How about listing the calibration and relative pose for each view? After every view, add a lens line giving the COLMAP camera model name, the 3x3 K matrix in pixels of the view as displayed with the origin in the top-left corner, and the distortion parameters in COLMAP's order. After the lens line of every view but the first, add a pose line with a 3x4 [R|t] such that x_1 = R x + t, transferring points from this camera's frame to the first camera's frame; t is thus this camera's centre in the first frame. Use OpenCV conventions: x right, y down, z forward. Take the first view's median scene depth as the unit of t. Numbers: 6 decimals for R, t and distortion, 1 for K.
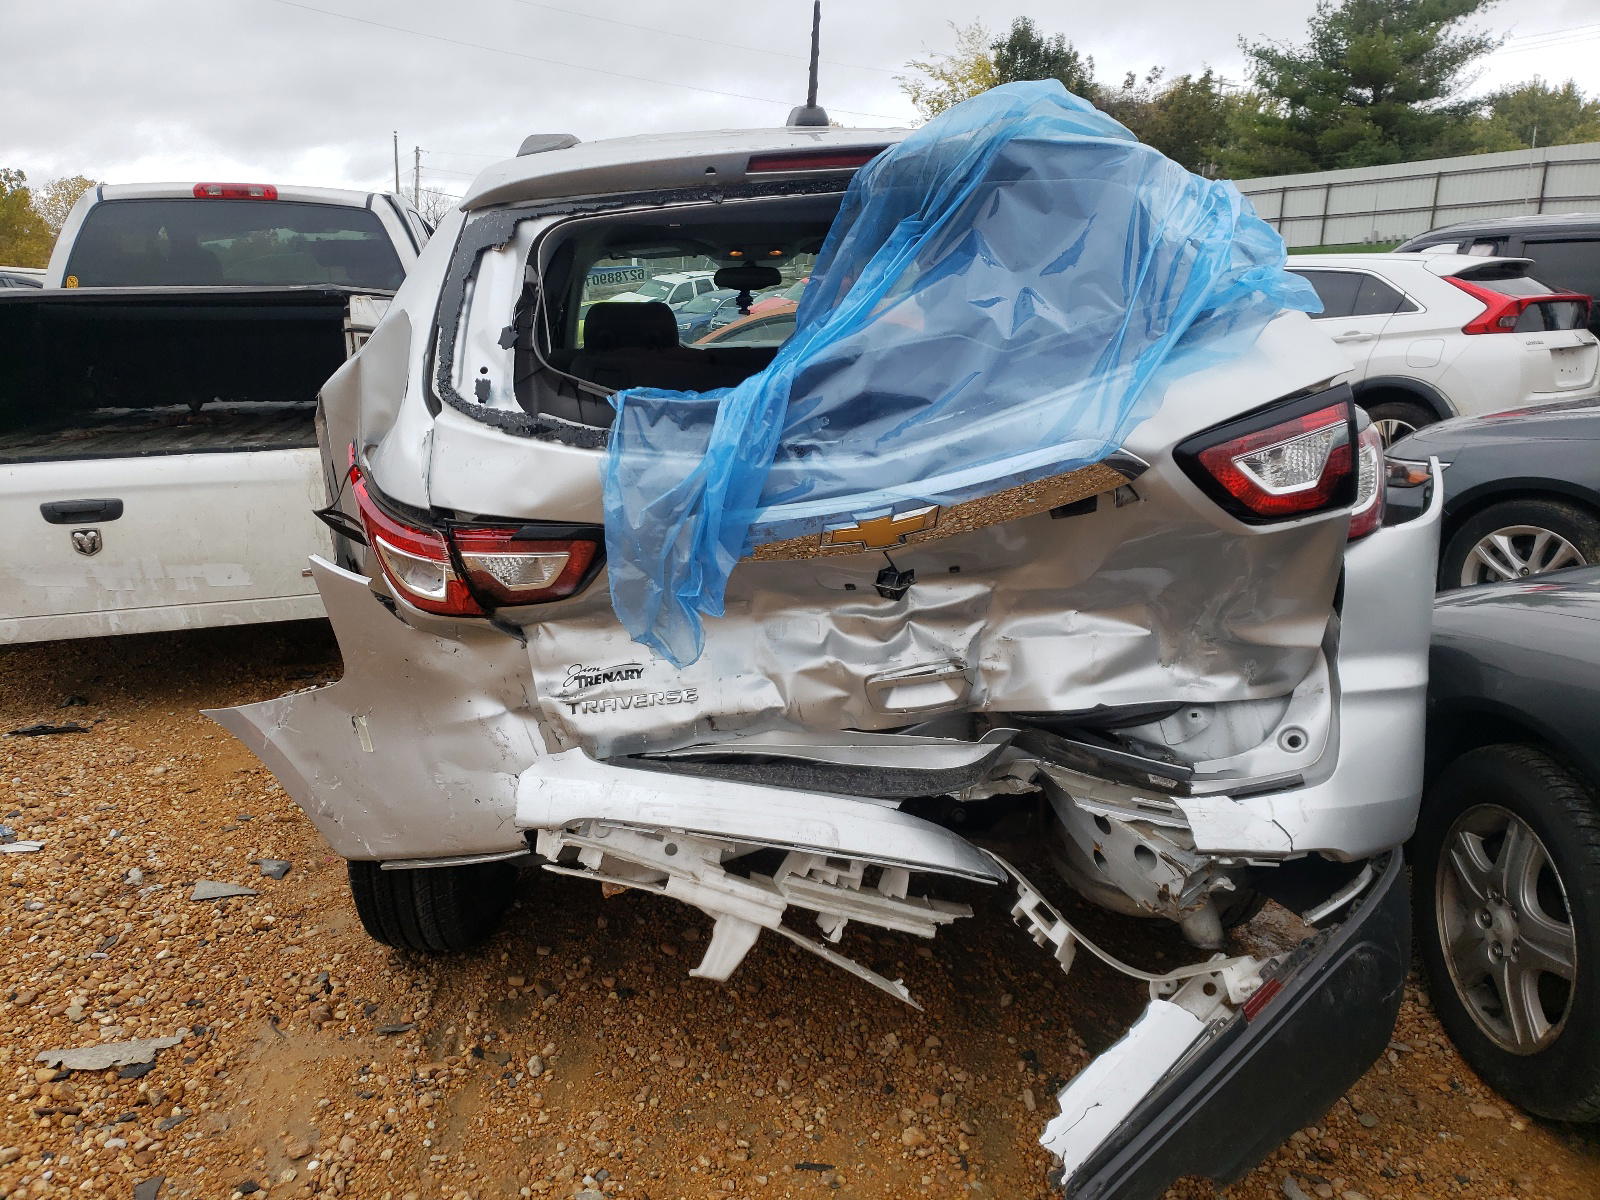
lens RADIAL K [[1224.2, 0, 802.2], [0, 1224.2, 588.6], [0, 0, 1]] dist [0.020738, -0.004987]
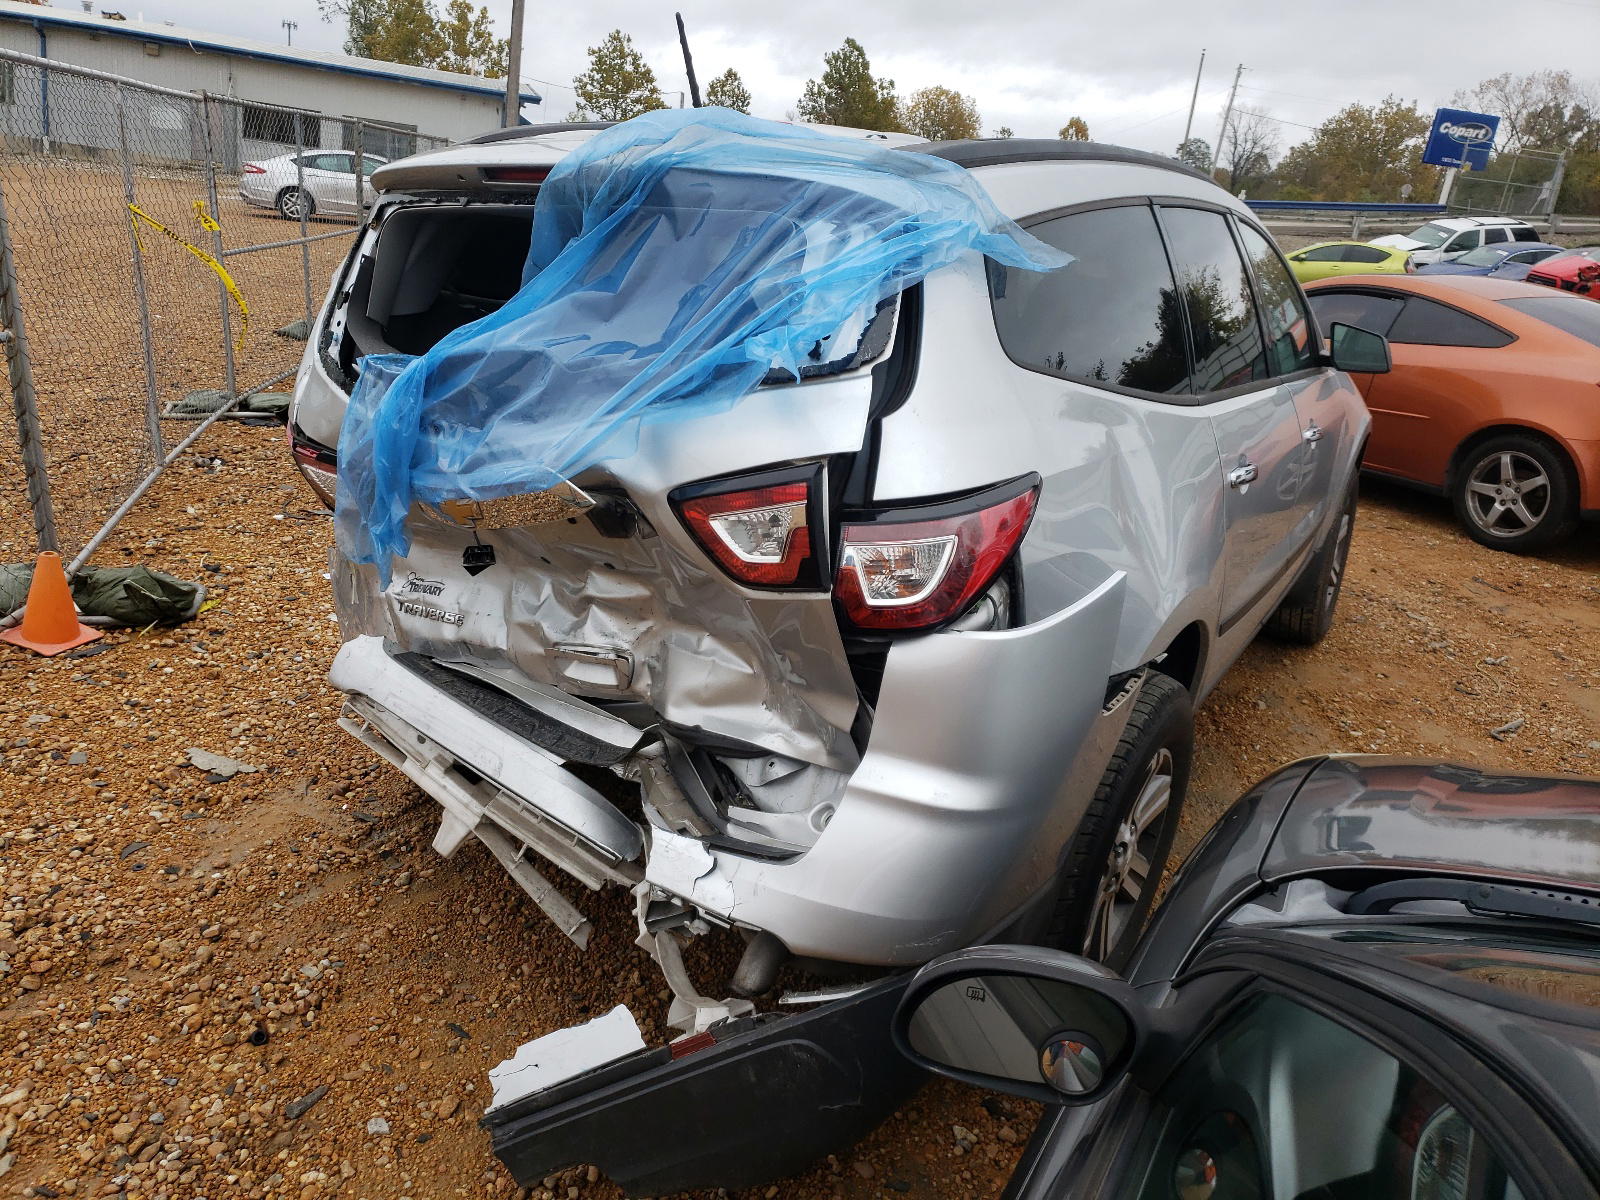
lens RADIAL K [[1224.2, 0, 807.0], [0, 1224.2, 607.4], [0, 0, 1]] dist [0.020738, -0.004987]
pose [[0.817263, 0.248146, -0.520100, 0.809975], [-0.209415, 0.968723, 0.133122, -0.155237], [0.536867, 0.000121, 0.843667, 0.181481]]
